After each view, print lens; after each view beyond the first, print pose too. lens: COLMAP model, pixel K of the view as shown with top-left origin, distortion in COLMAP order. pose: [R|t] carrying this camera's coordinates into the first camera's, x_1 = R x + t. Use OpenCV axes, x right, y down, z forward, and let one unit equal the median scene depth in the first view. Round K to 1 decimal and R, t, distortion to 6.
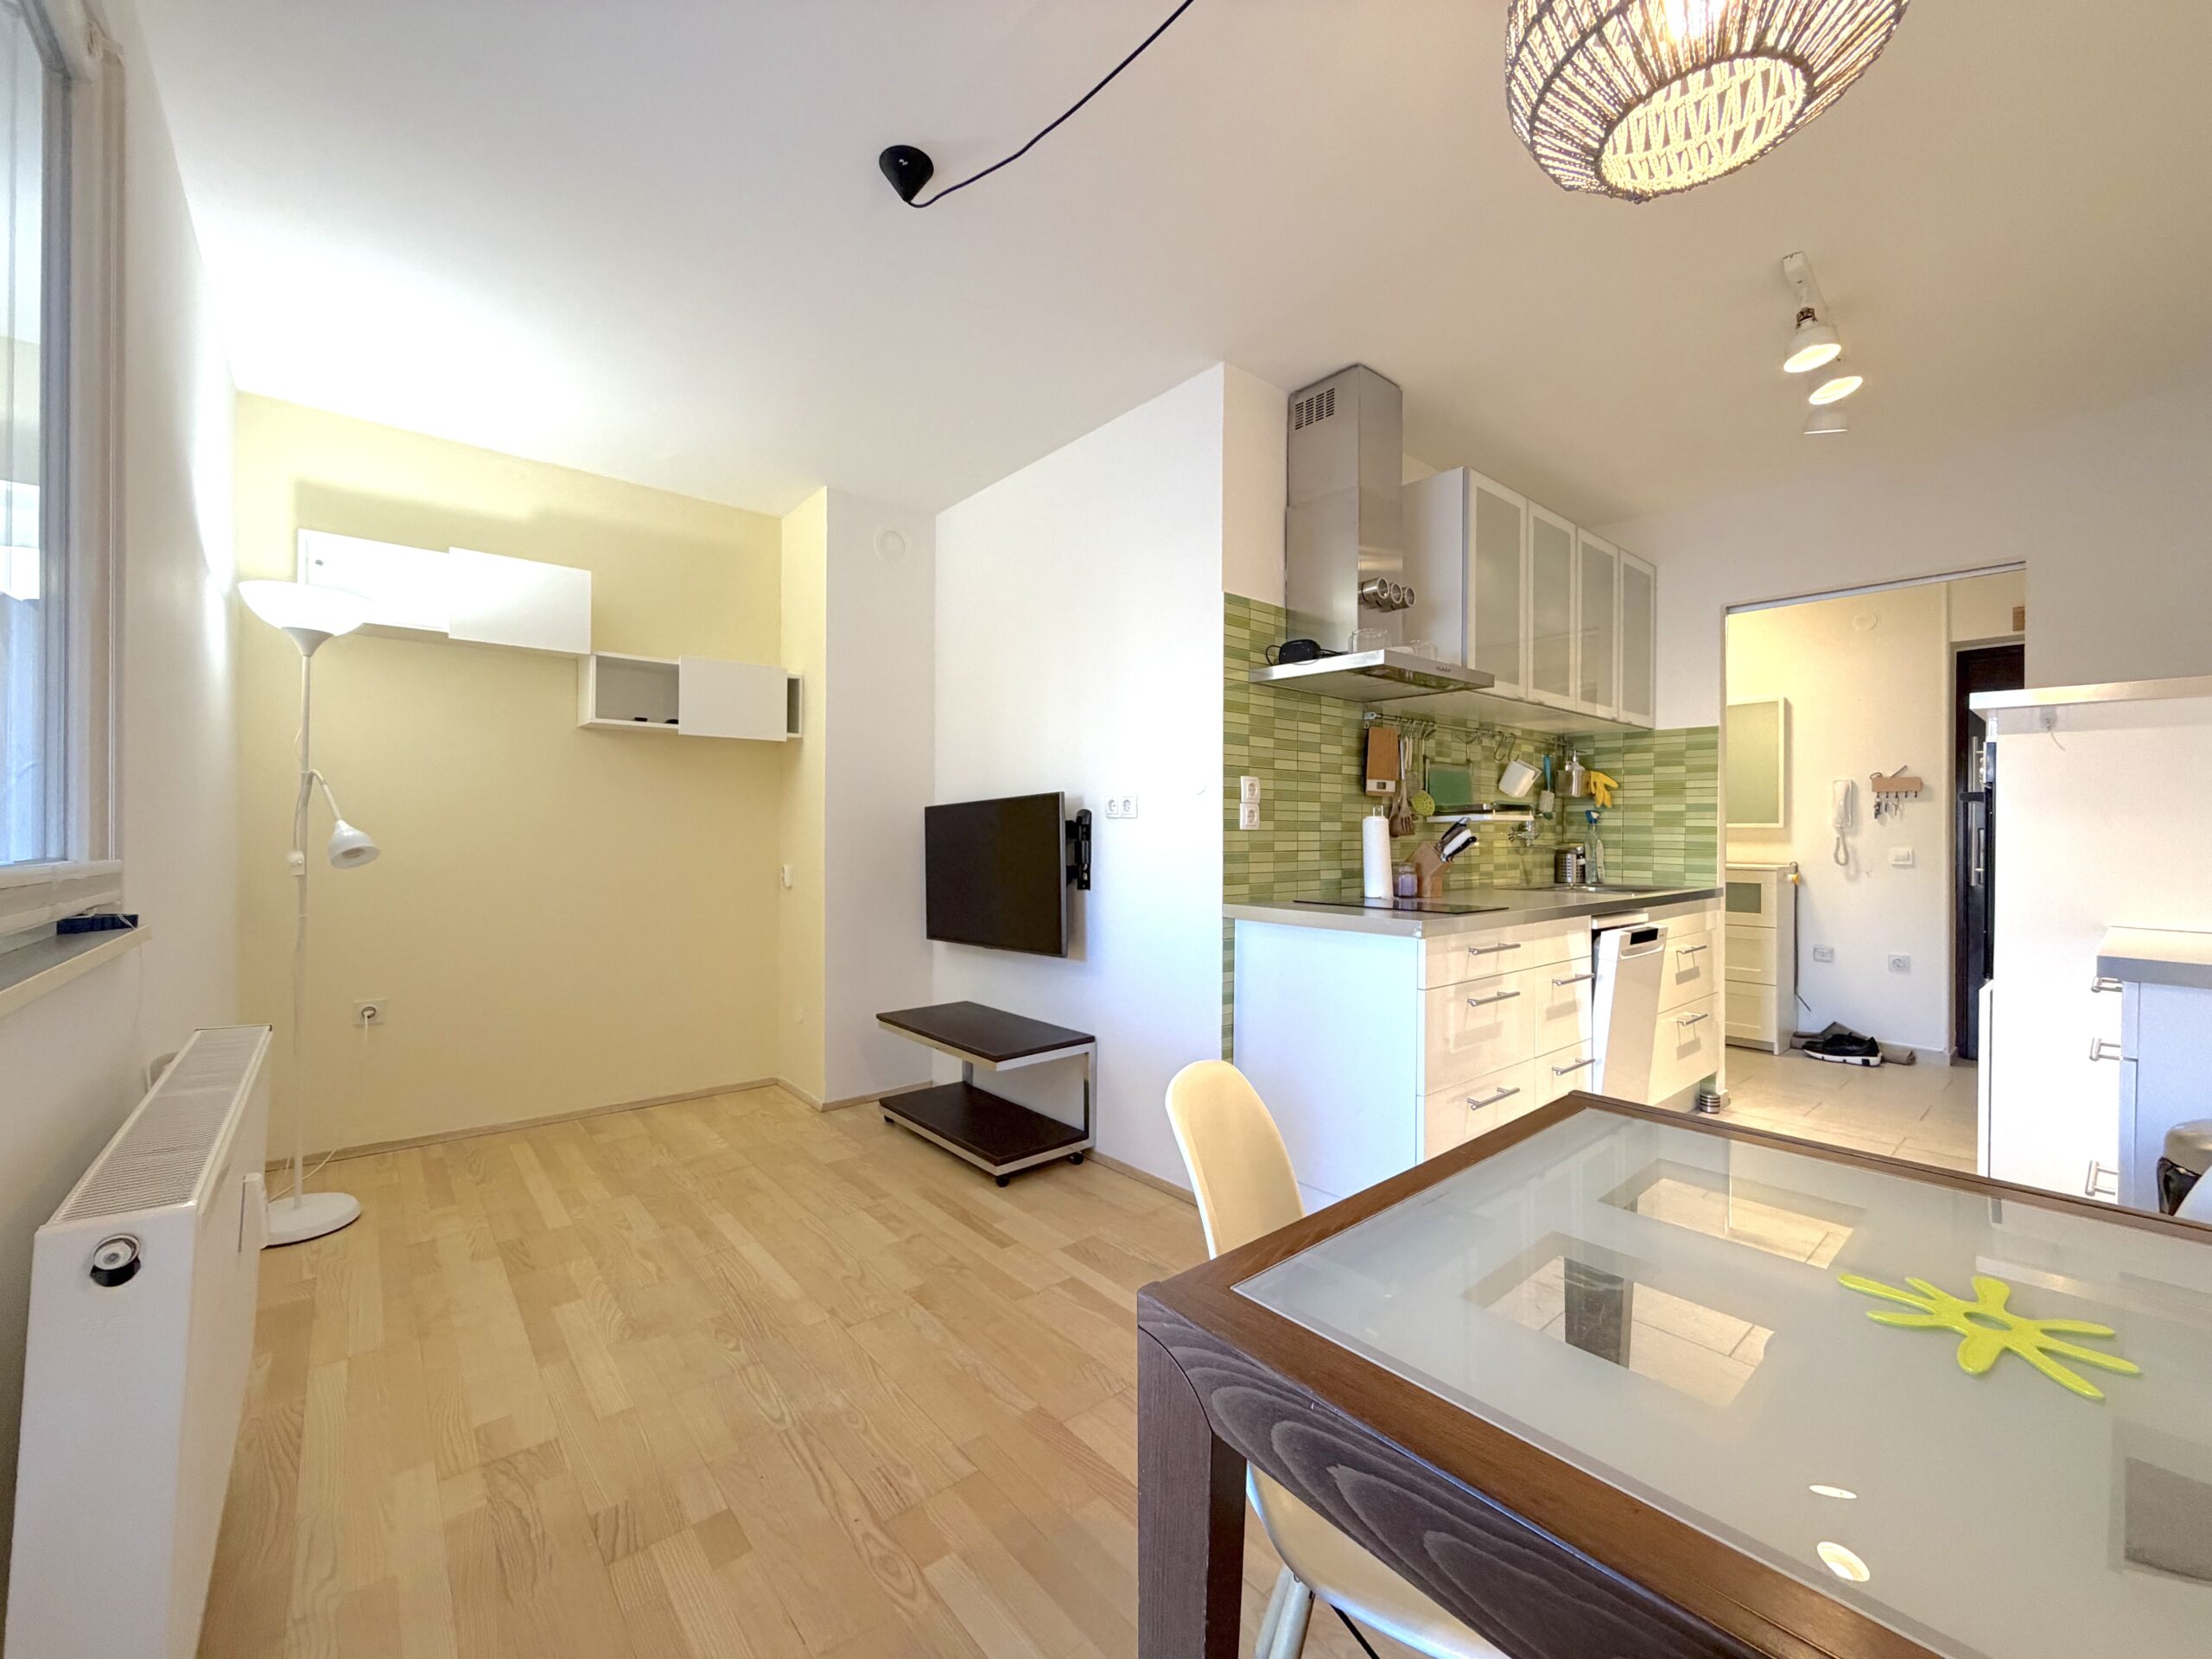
lens RADIAL K [[883.1, 0, 1102.3], [0, 883.1, 827.9], [0, 0, 1]] dist [-0.000157, 0.000144]
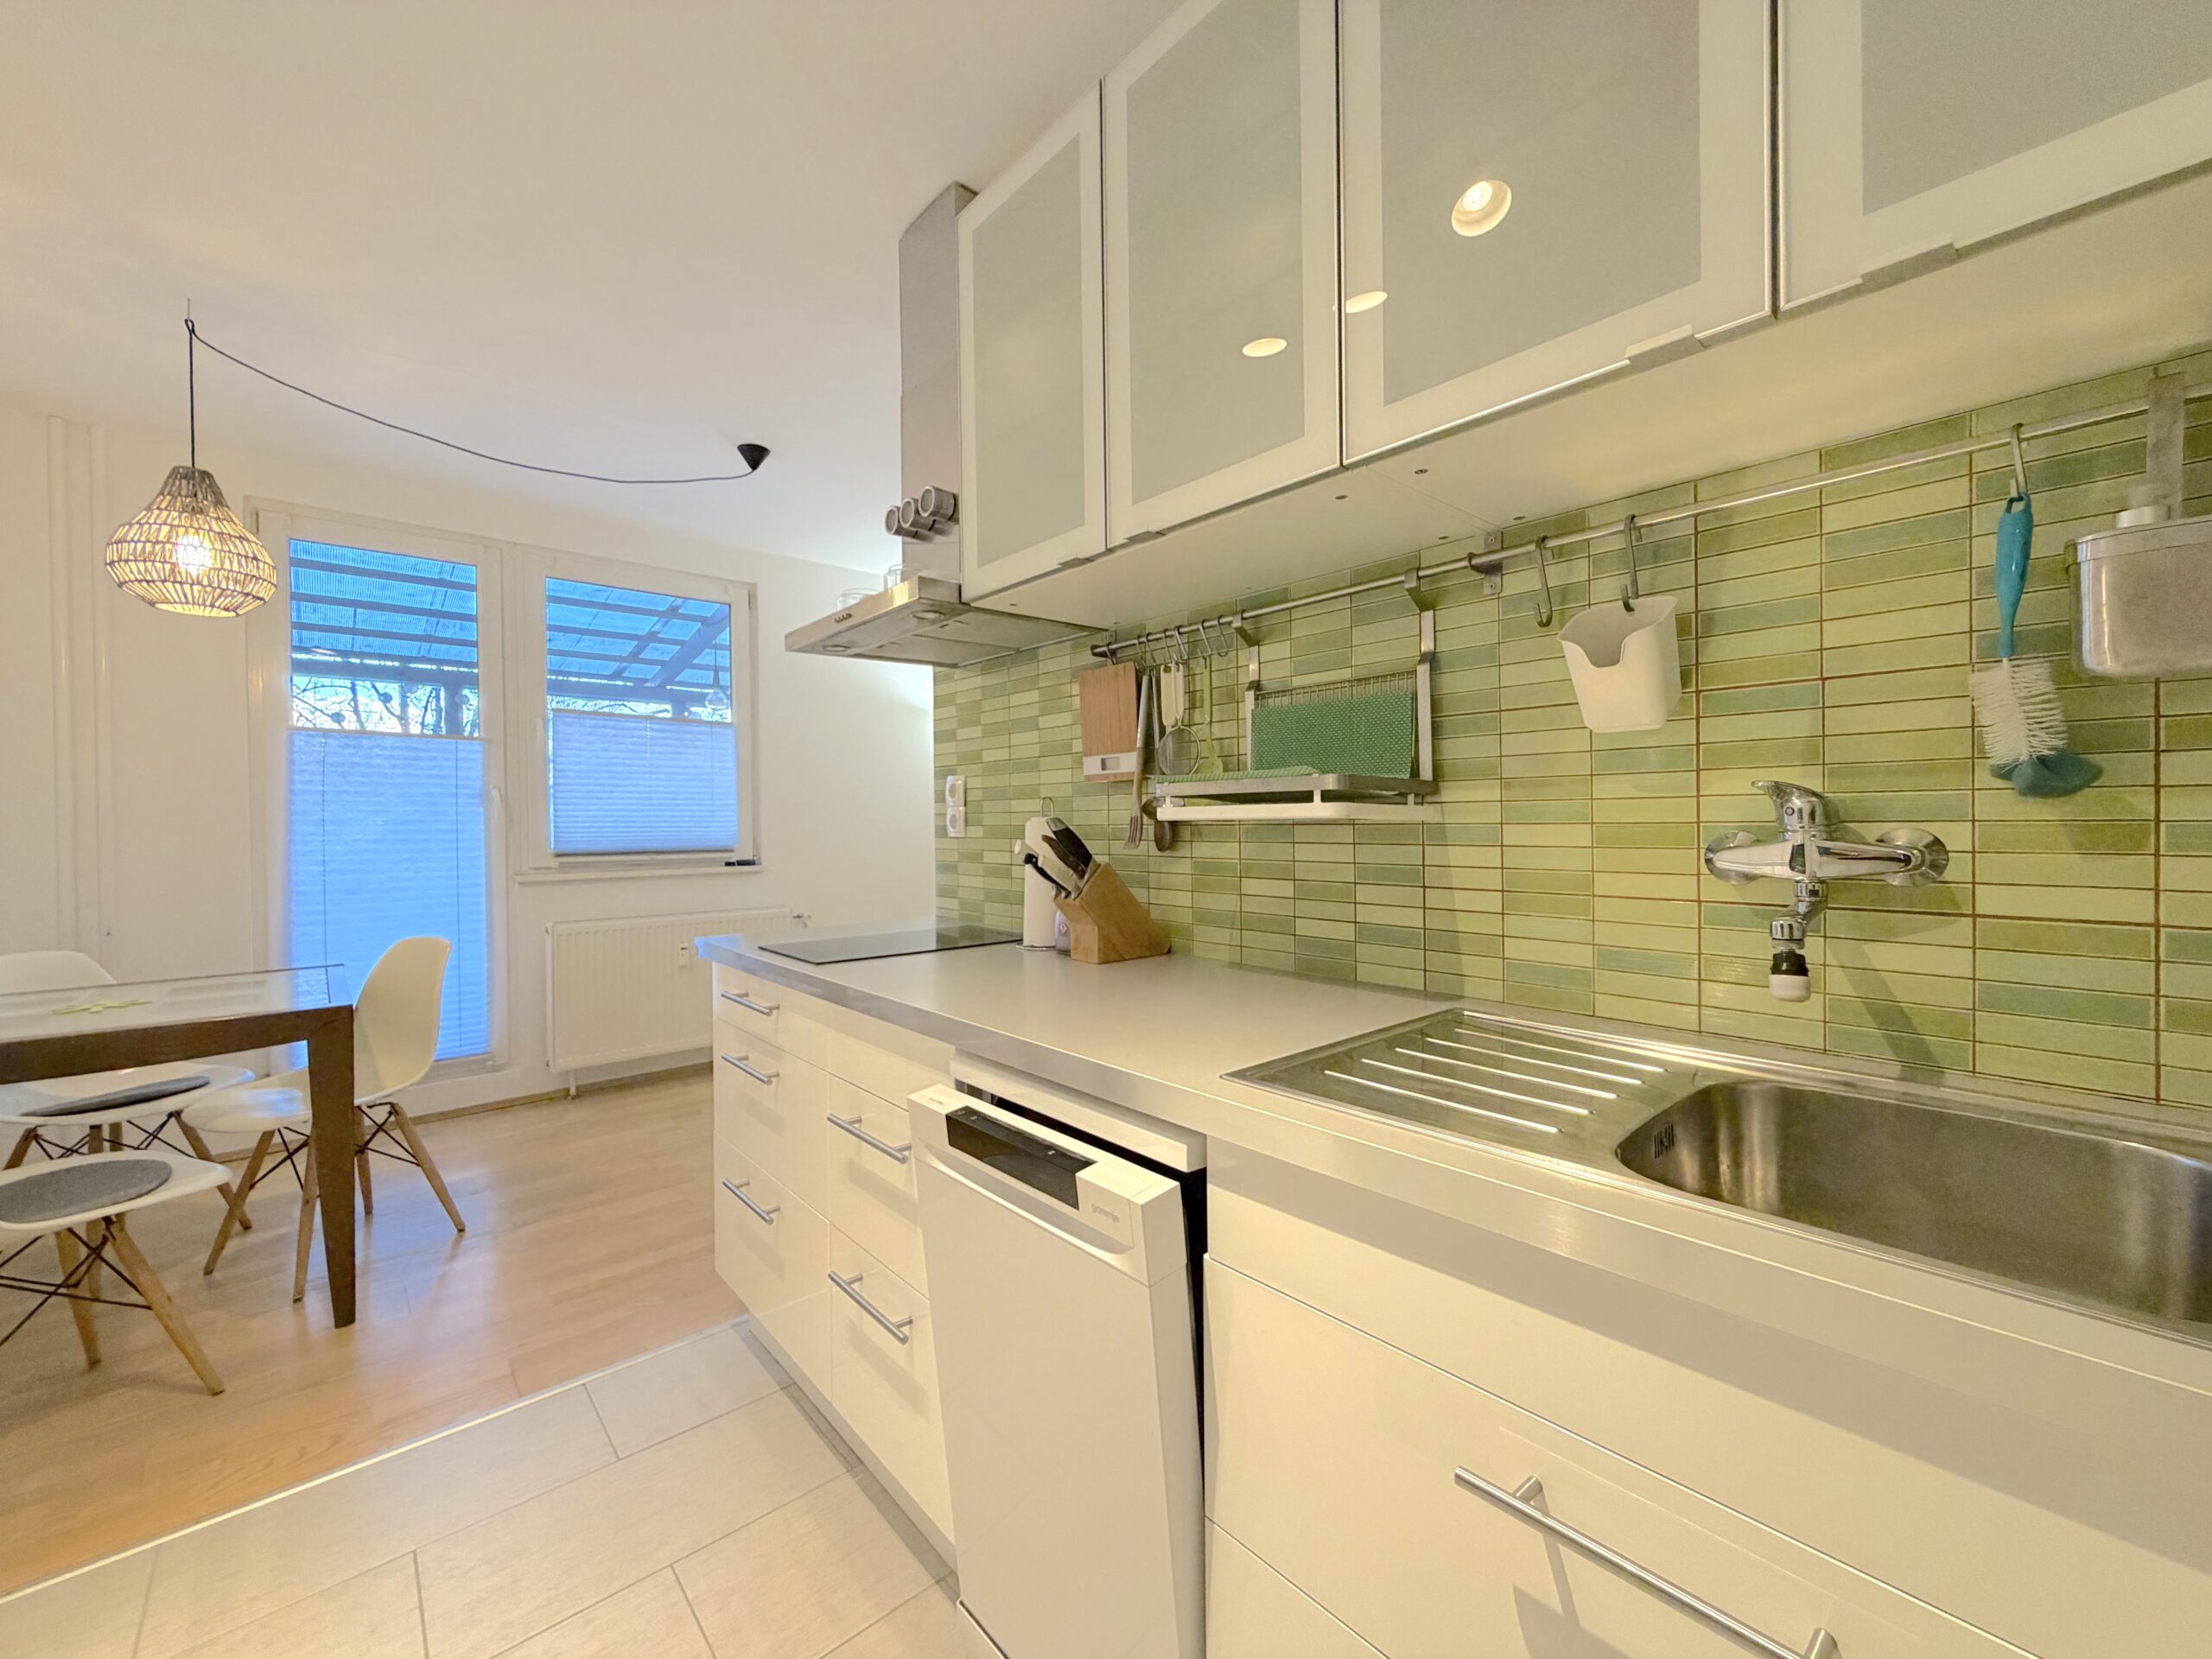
lens RADIAL K [[883.1, 0, 1096.7], [0, 883.1, 829.4], [0, 0, 1]] dist [-0.000157, 0.000144]
pose [[0.017174, 0.007152, -0.999827, 1.009606], [0.011558, 0.999906, 0.007351, -0.009684], [0.999786, -0.011683, 0.017089, 1.086286]]
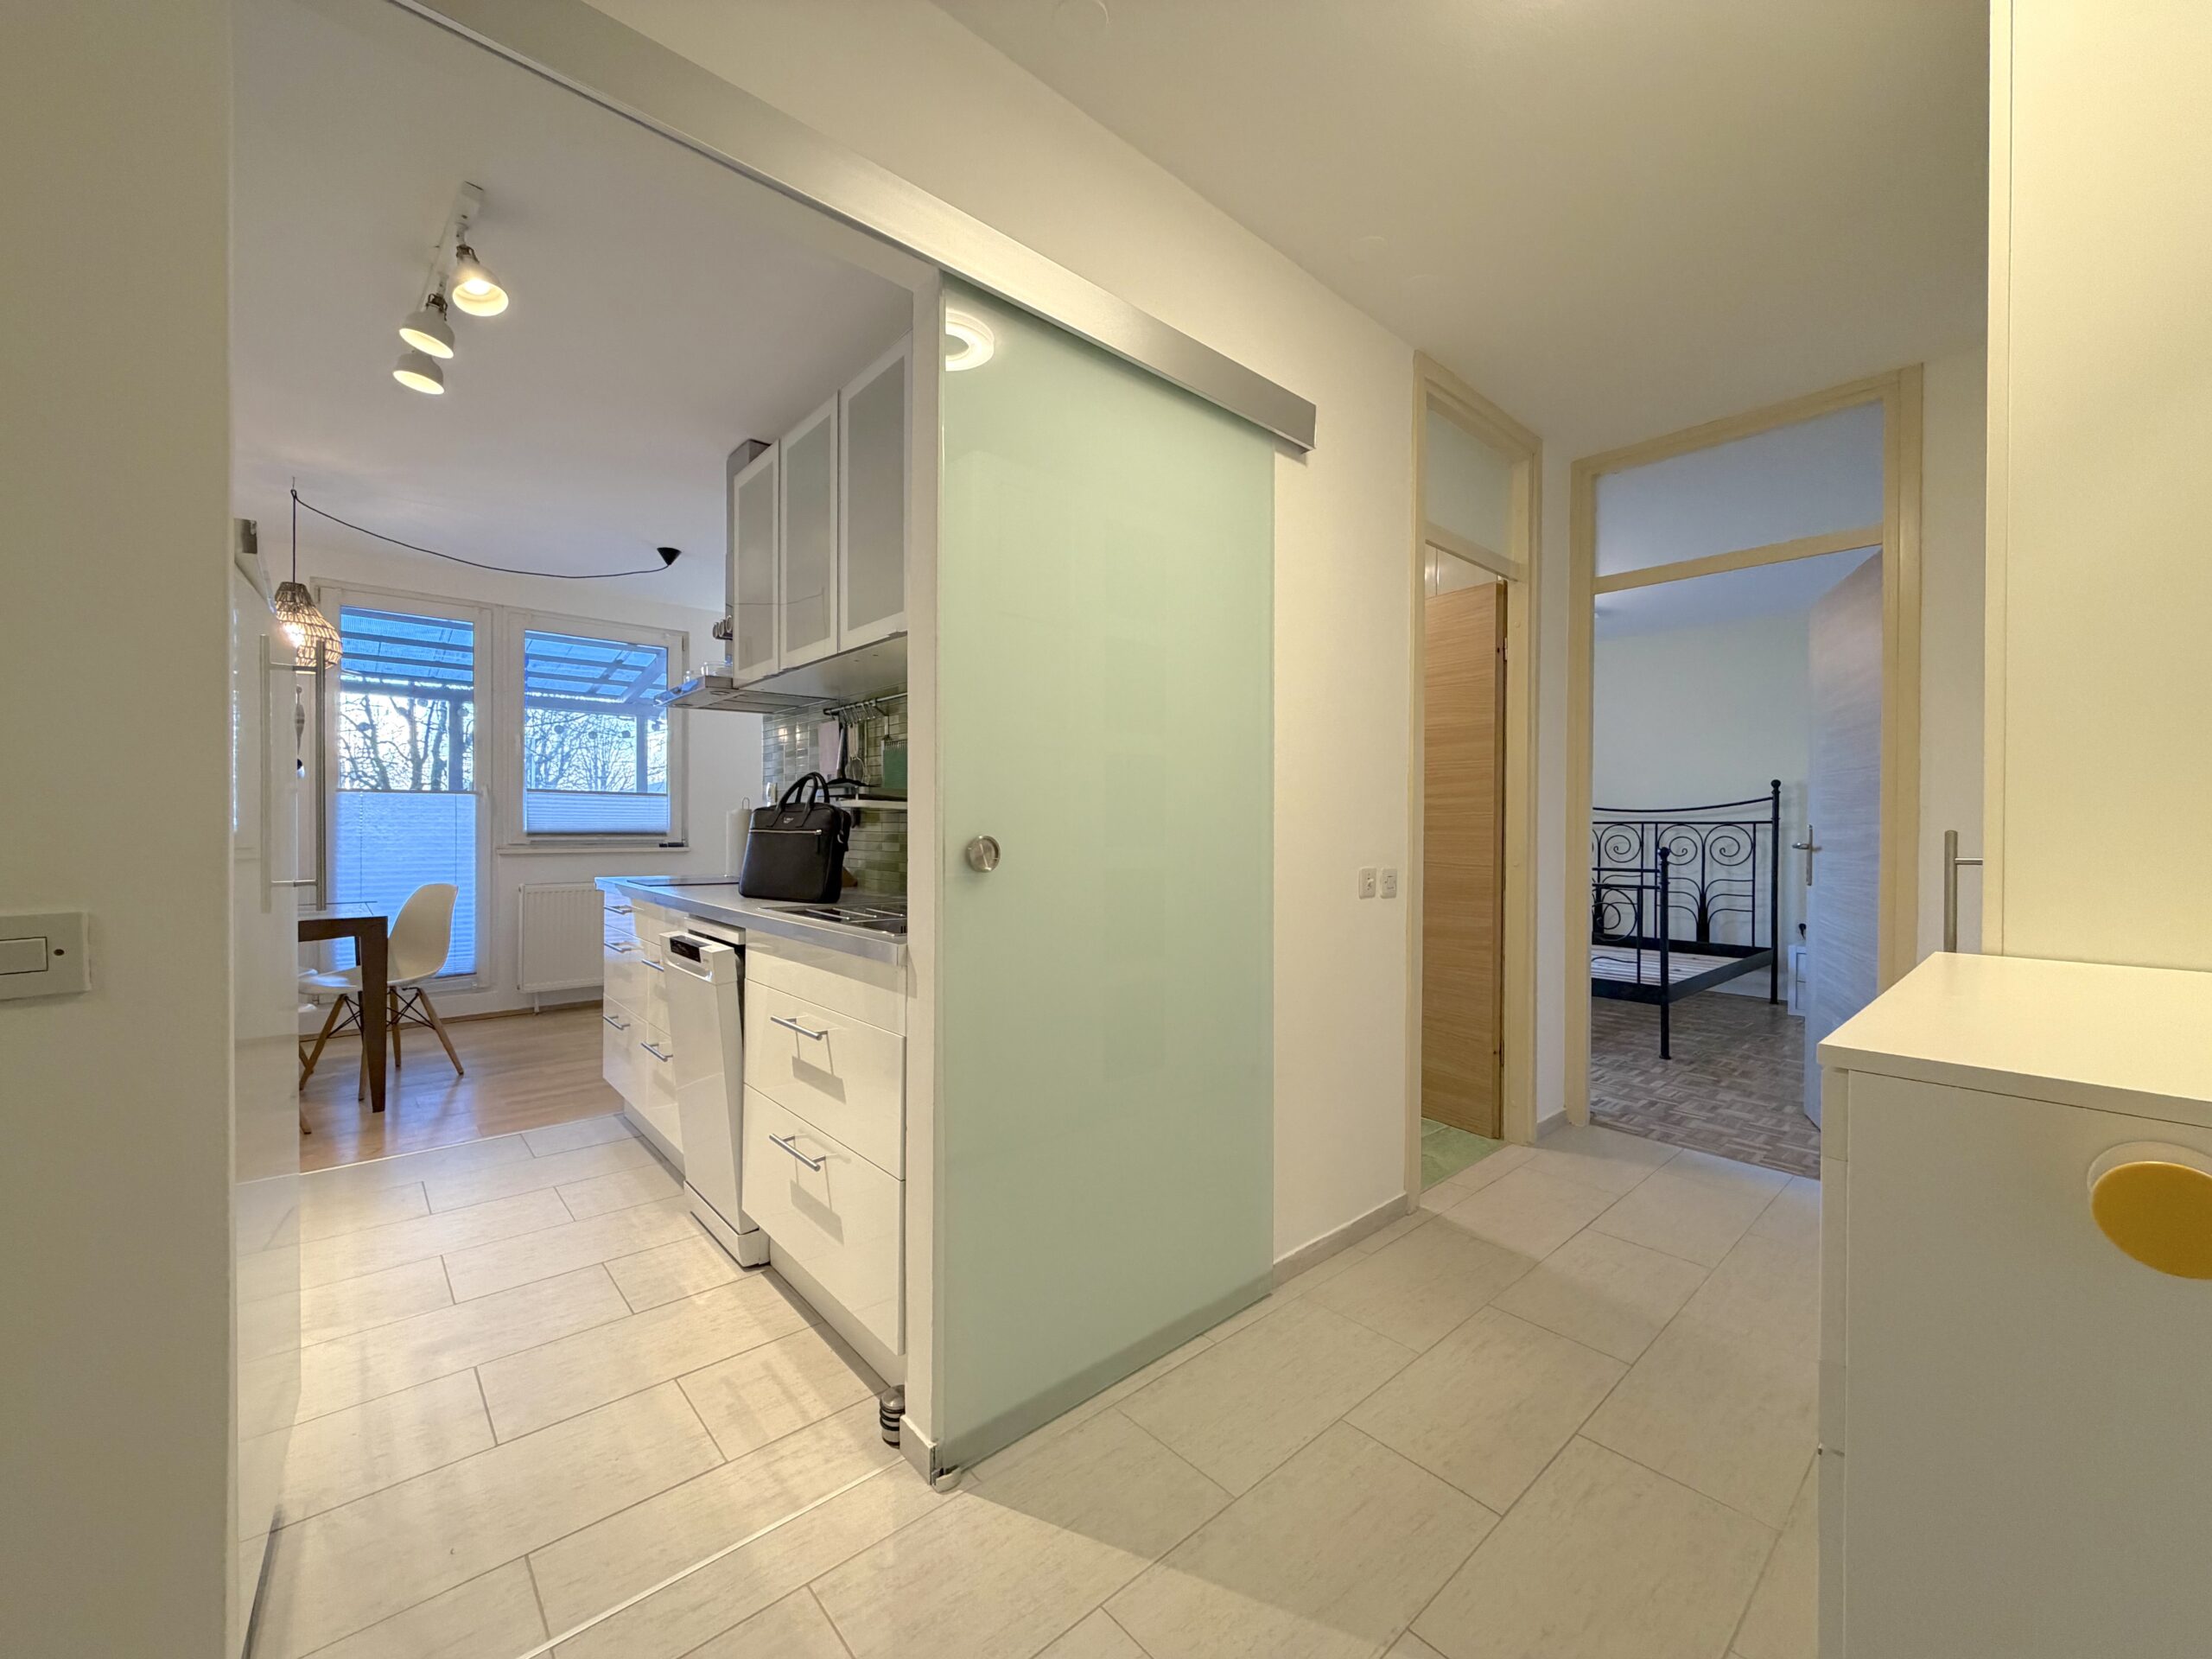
lens RADIAL K [[883.1, 0, 1101.2], [0, 883.1, 829.8], [0, 0, 1]] dist [-0.000157, 0.000144]
pose [[0.018793, 0.001958, -0.999821, 1.501810], [-0.005797, 0.999981, 0.001850, 0.009553], [0.999807, 0.005761, 0.018804, 1.438239]]
